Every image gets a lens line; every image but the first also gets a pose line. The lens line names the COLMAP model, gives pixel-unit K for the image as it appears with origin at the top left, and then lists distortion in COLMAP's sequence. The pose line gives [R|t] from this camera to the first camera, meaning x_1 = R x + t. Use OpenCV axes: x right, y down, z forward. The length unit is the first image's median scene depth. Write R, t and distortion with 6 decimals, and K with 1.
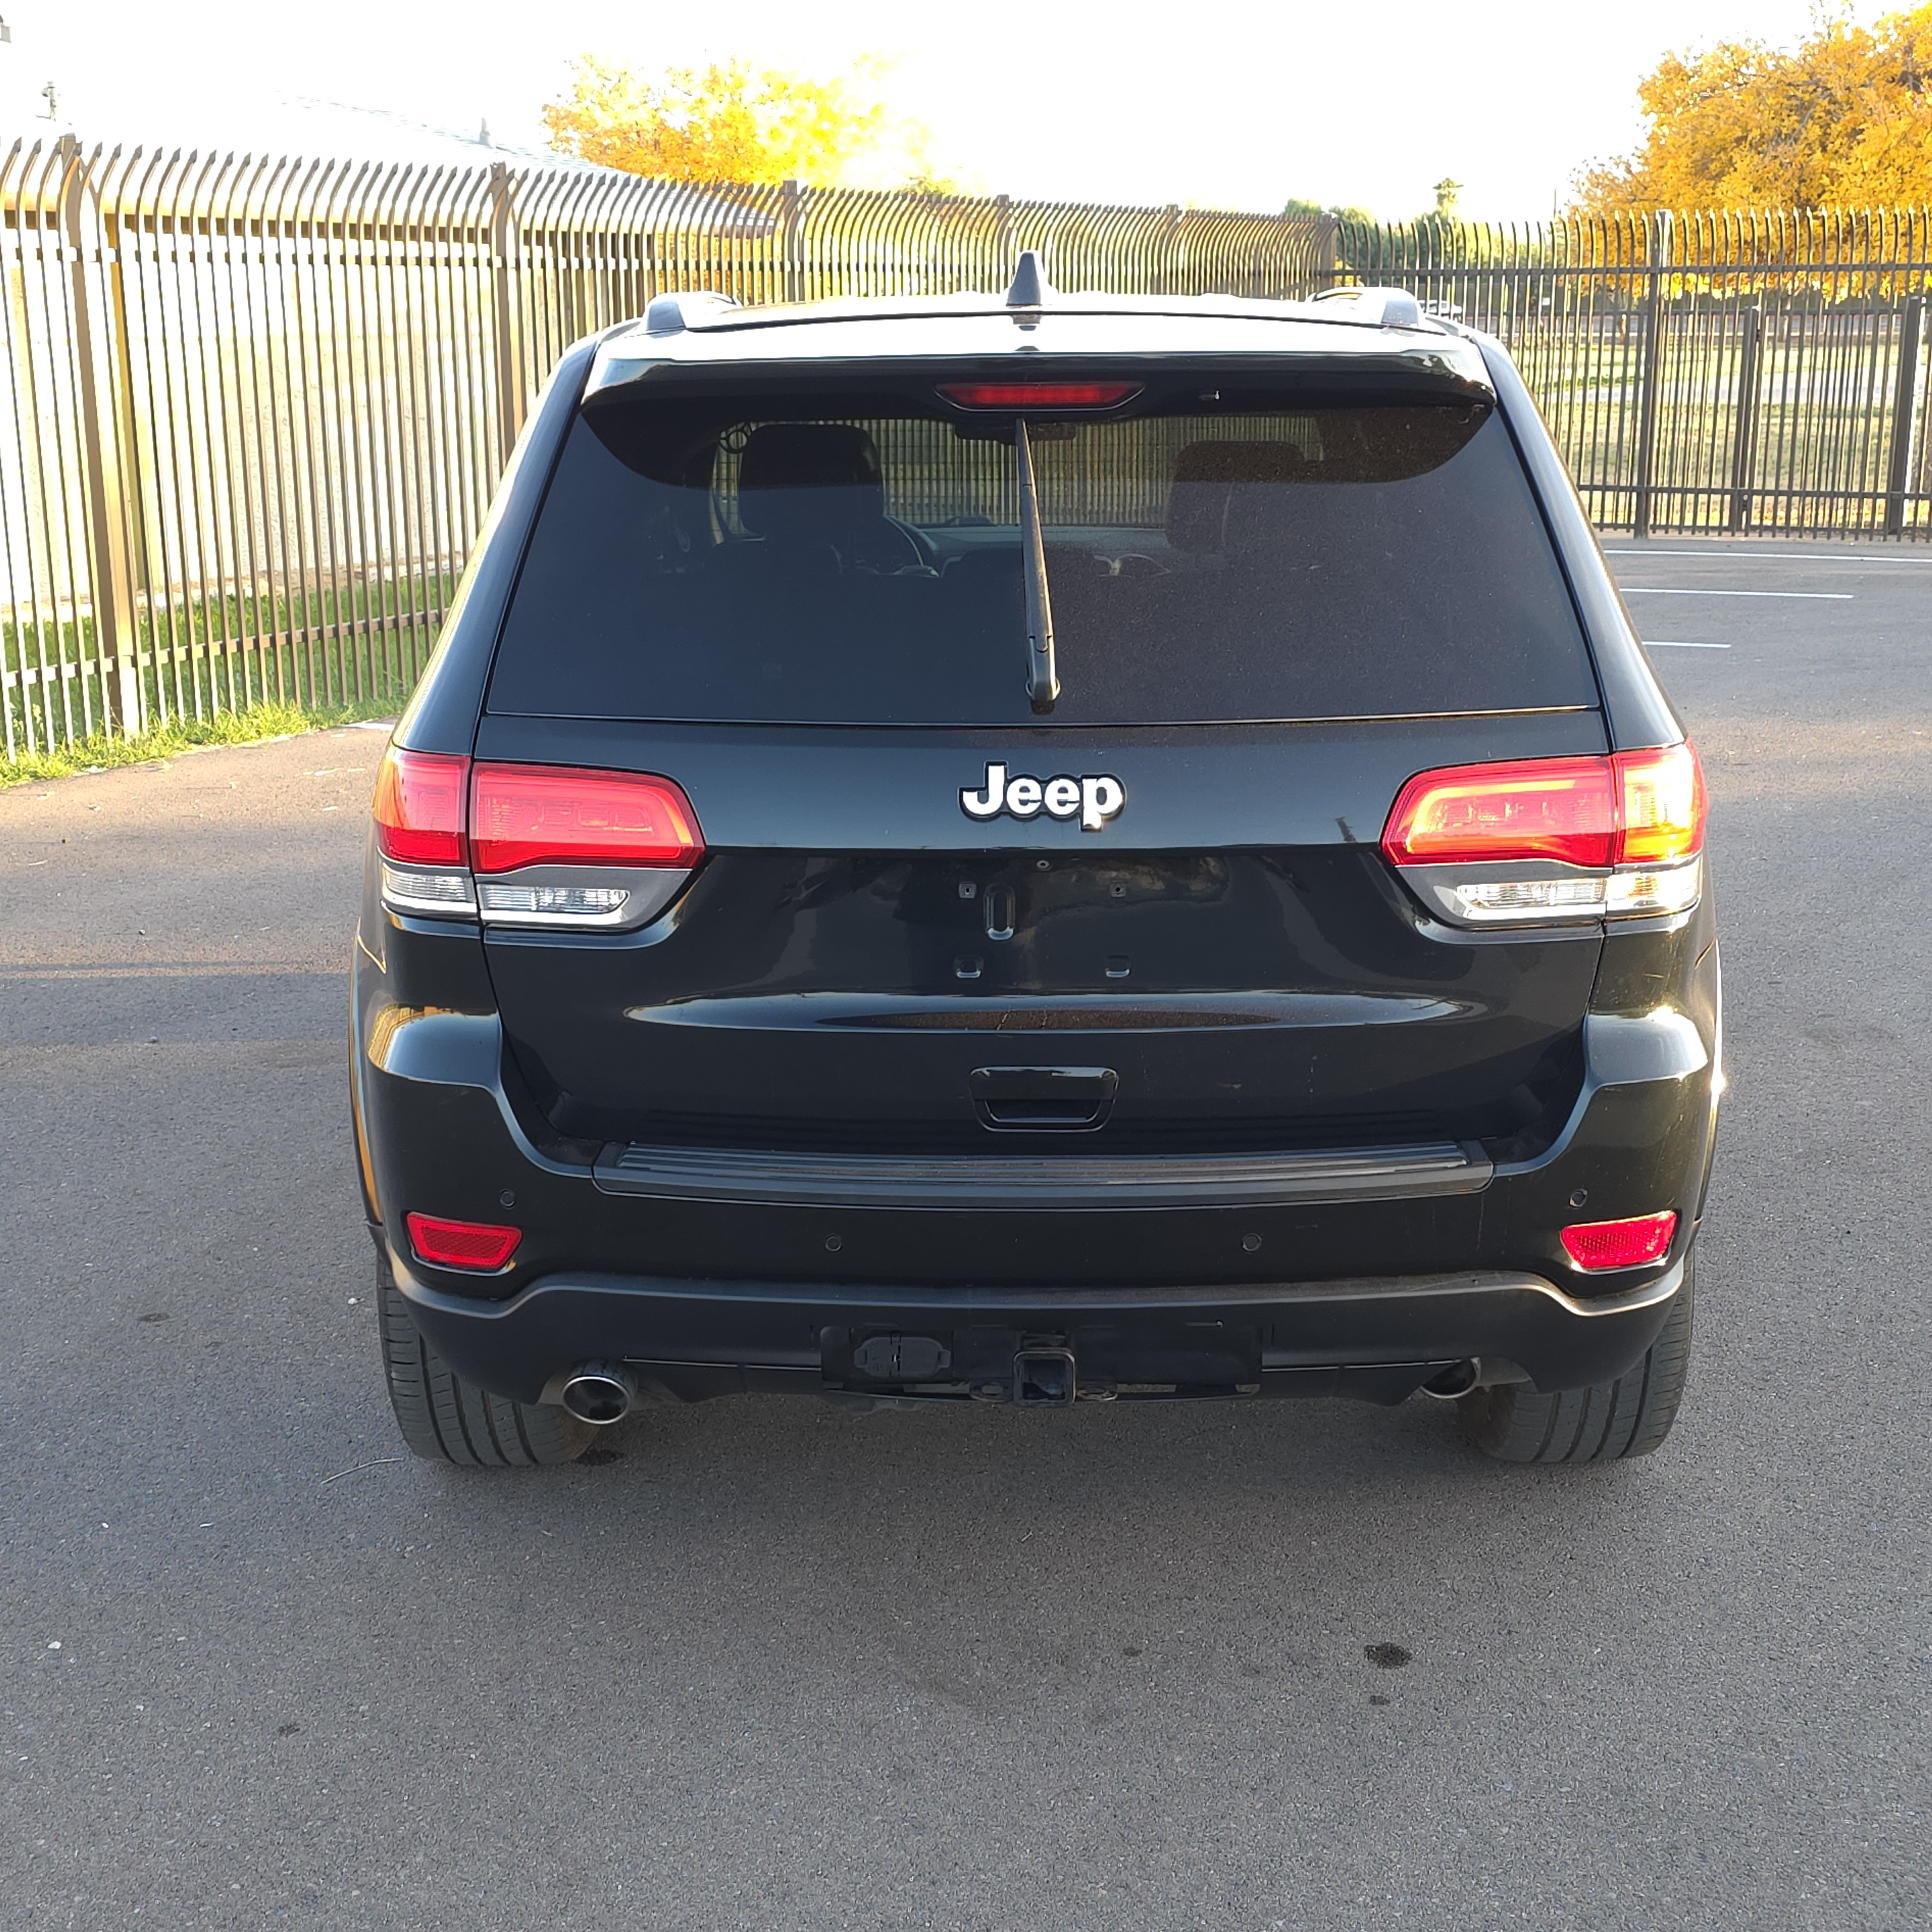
lens RADIAL K [[2664.5, 0, 966.0], [0, 2664.5, 966.0], [0, 0, 1]] dist [0.016078, -0.083139]
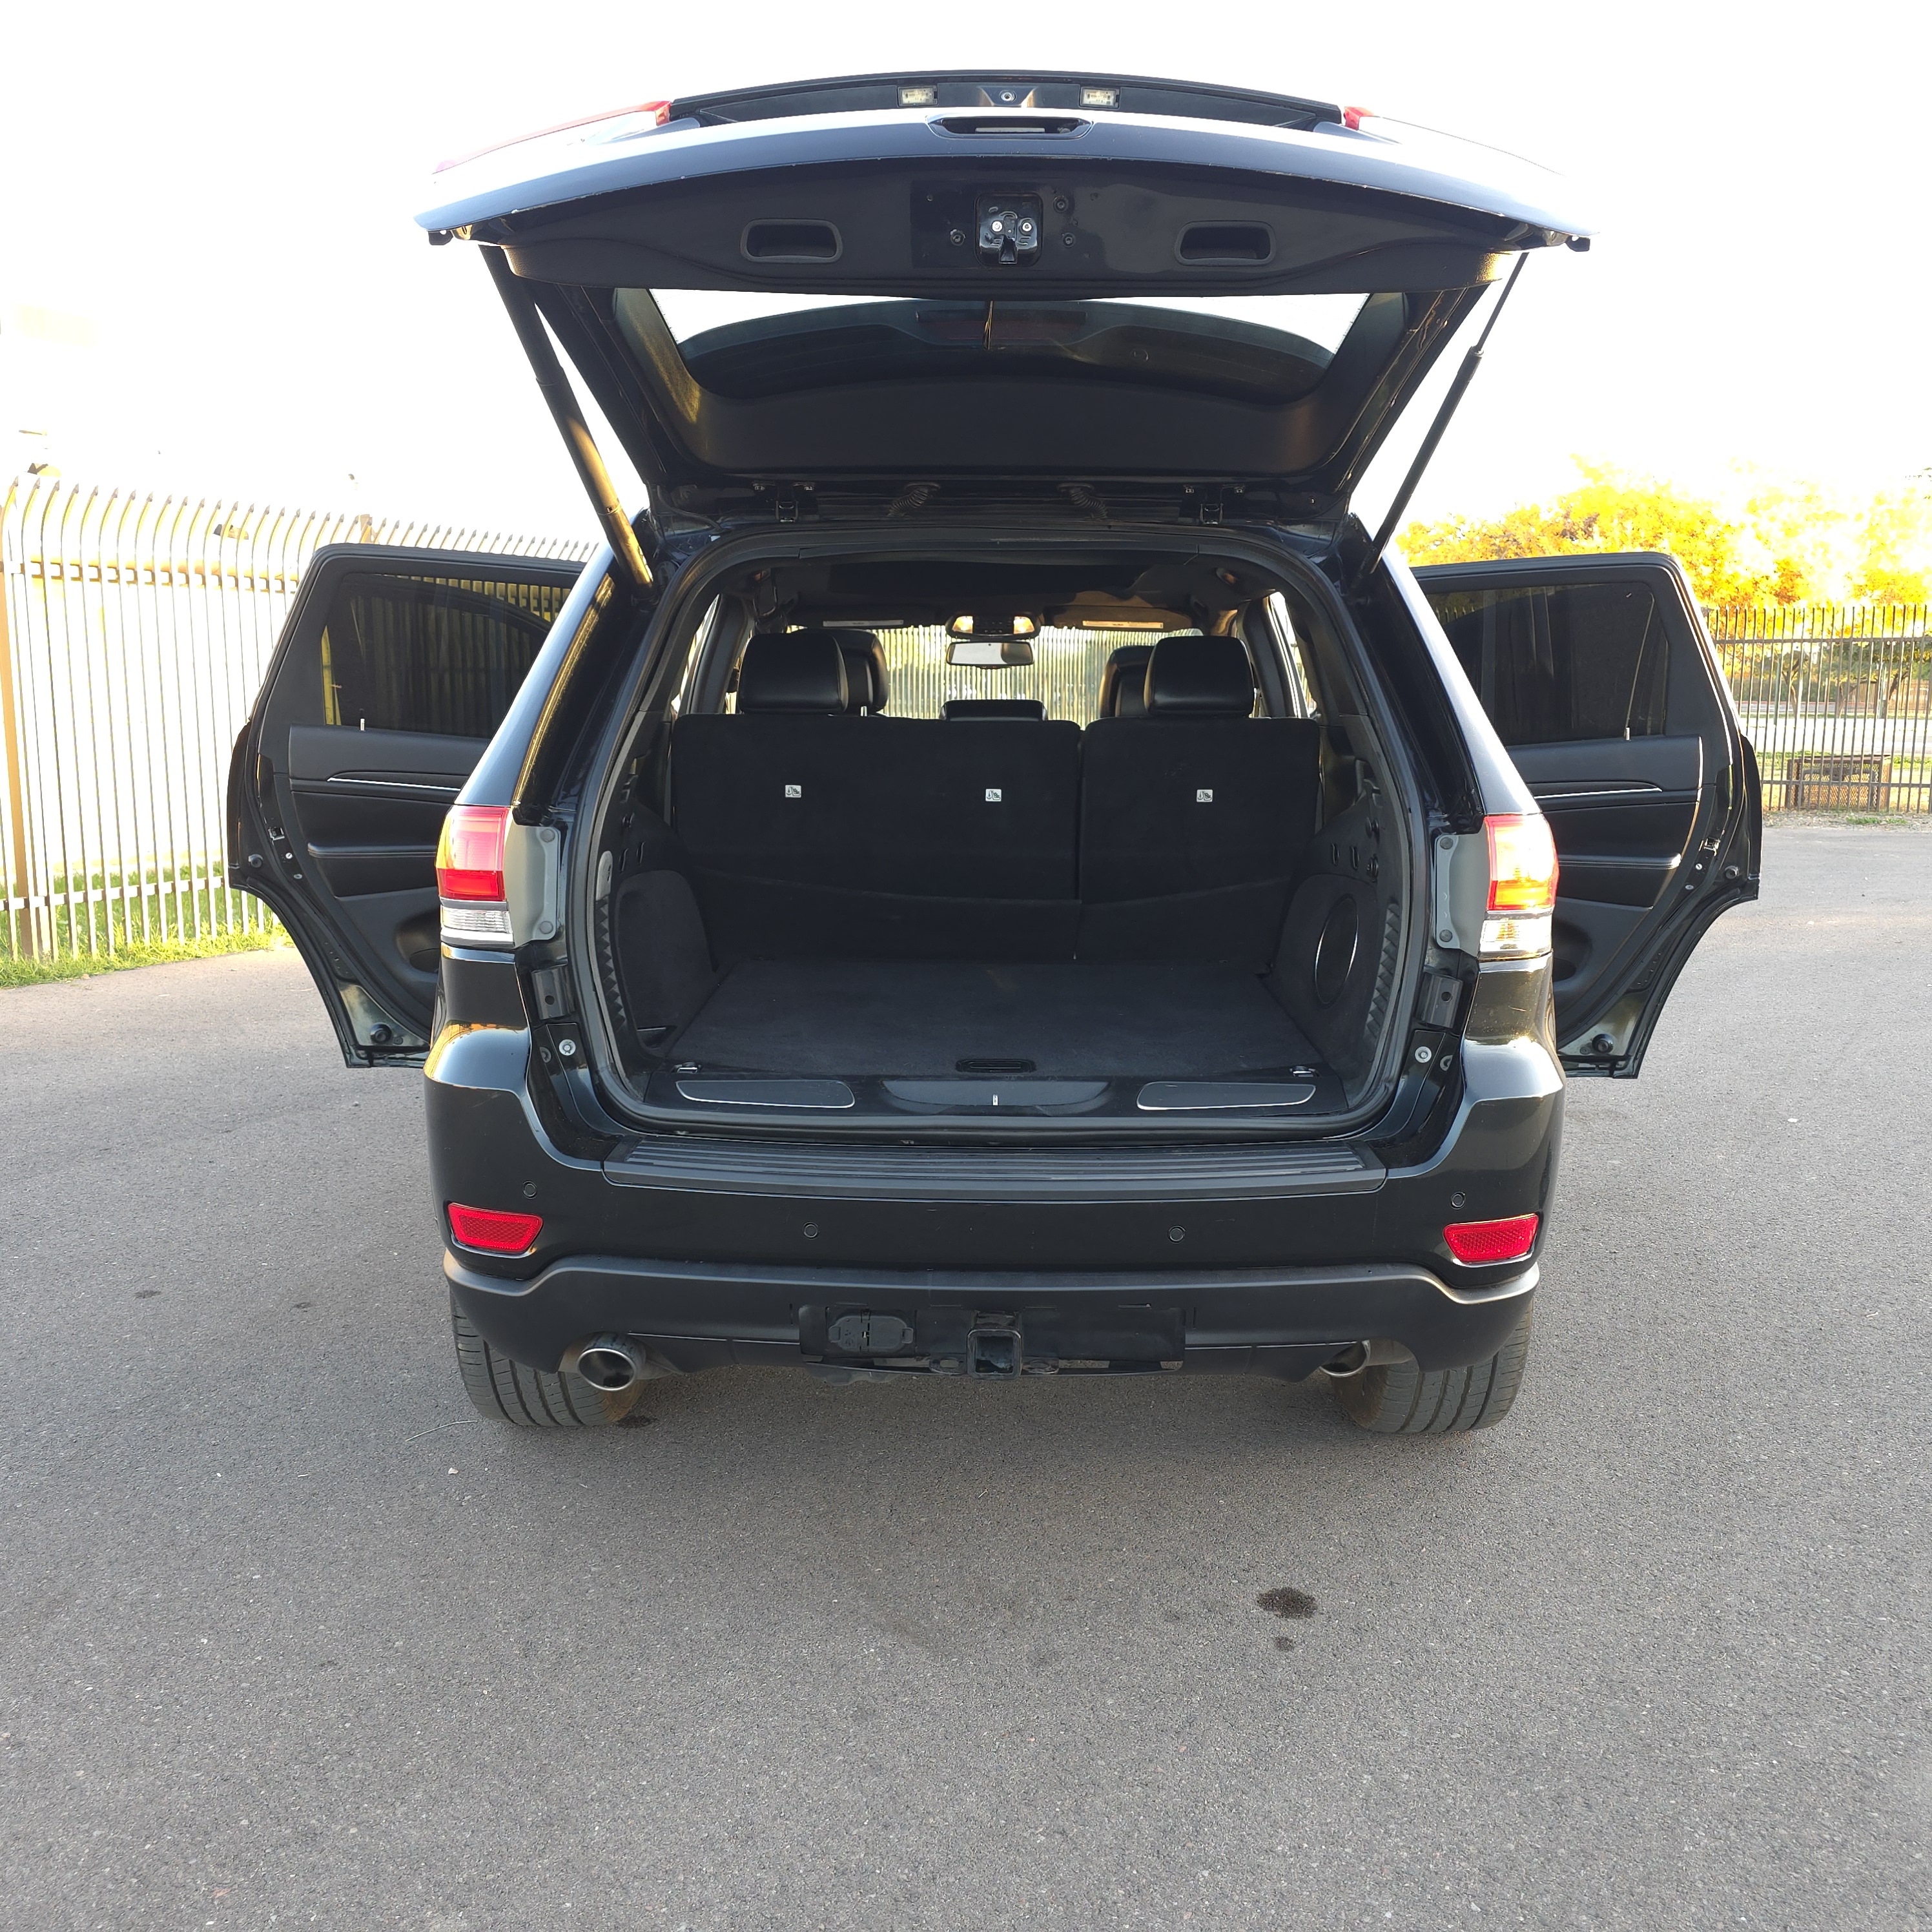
lens RADIAL K [[1703.4, 0, 984.4], [0, 1703.4, 904.2], [0, 0, 1]] dist [0.014038, -0.029422]
pose [[0.999846, 0.014273, 0.010220, 0.014389], [-0.013015, 0.993392, -0.114027, 0.045509], [-0.011780, 0.113877, 0.993425, 0.246806]]
